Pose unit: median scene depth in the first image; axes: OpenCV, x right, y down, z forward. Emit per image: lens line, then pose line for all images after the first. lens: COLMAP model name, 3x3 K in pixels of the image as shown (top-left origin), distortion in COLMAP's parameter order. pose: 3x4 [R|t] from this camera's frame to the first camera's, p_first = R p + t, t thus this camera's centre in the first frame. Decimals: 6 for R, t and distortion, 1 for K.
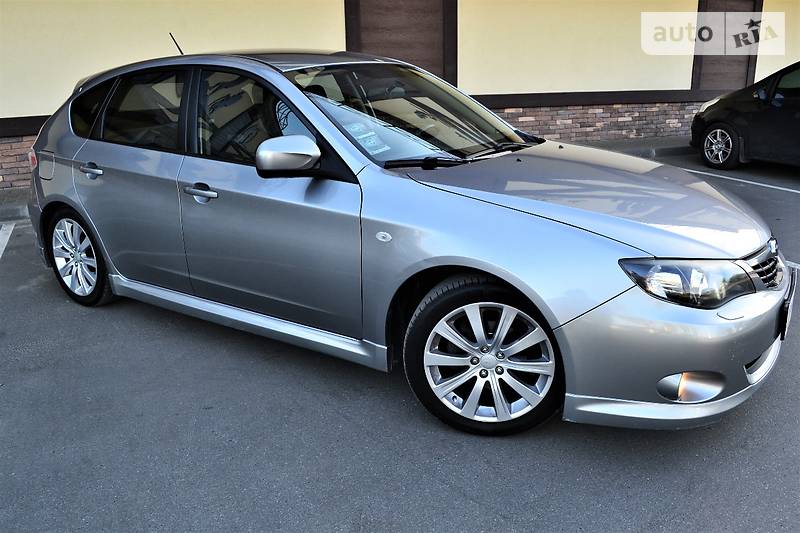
lens RADIAL K [[649.8, 0, 400.0], [0, 649.8, 266.5], [0, 0, 1]] dist [-0.092805, 0.021030]
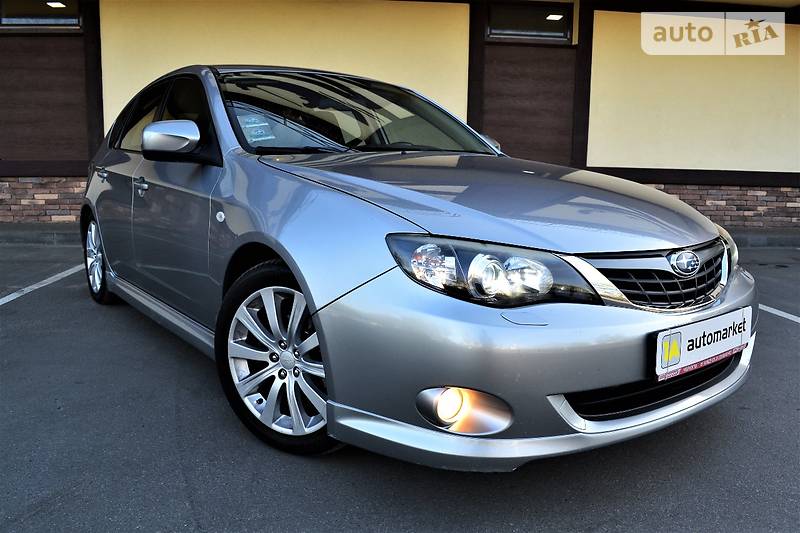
lens RADIAL K [[649.8, 0, 400.0], [0, 649.8, 266.5], [0, 0, 1]] dist [-0.092805, 0.021030]
pose [[0.941120, 0.082135, -0.327943, 0.540915], [-0.129667, 0.983548, -0.125780, 0.111134], [0.312217, 0.160898, 0.936287, 0.216441]]
